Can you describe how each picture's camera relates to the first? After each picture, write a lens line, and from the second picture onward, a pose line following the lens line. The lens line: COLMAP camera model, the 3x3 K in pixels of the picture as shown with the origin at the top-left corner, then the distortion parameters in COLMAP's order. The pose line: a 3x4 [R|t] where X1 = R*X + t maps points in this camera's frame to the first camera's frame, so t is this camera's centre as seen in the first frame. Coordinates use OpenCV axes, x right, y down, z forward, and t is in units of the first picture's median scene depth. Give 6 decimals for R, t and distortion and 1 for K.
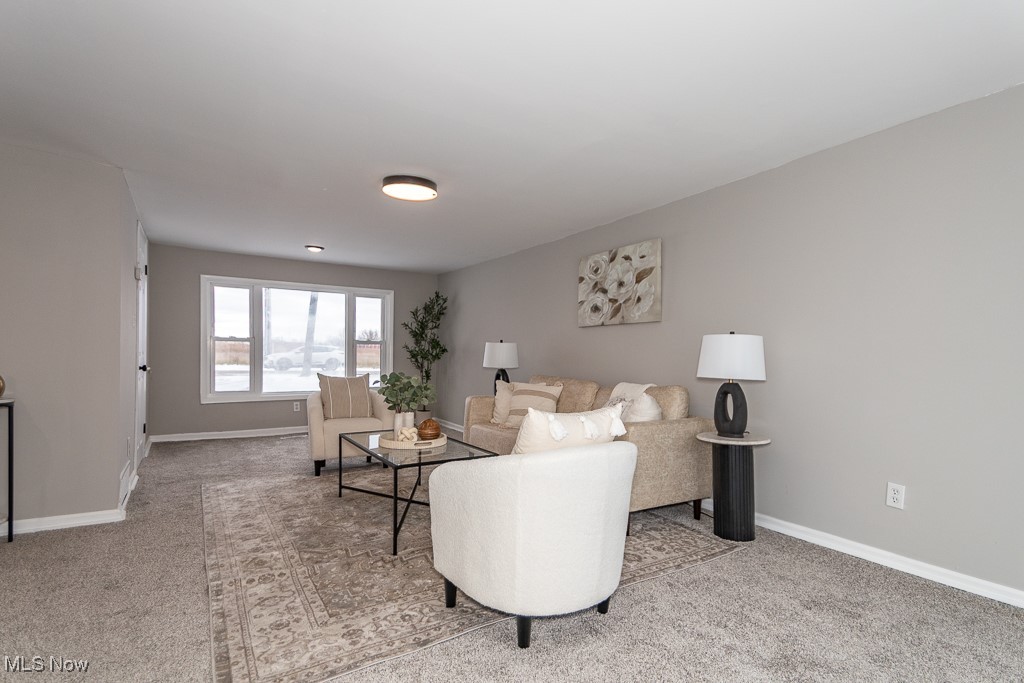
lens RADIAL K [[486.7, 0, 516.0], [0, 486.7, 343.8], [0, 0, 1]] dist [0.073444, -0.024356]
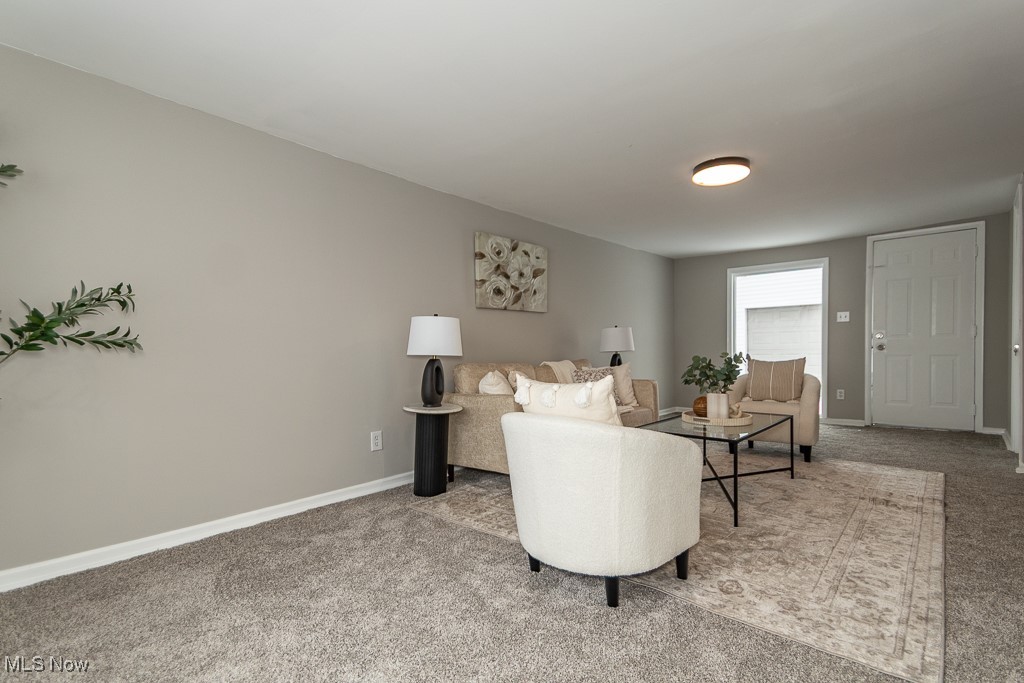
lens RADIAL K [[486.7, 0, 516.0], [0, 486.7, 343.8], [0, 0, 1]] dist [0.073444, -0.024356]
pose [[-0.332709, -0.033638, 0.942430, -0.808907], [-0.034314, 0.999134, 0.023548, 0.009688], [-0.942405, -0.024504, -0.333575, 1.332664]]
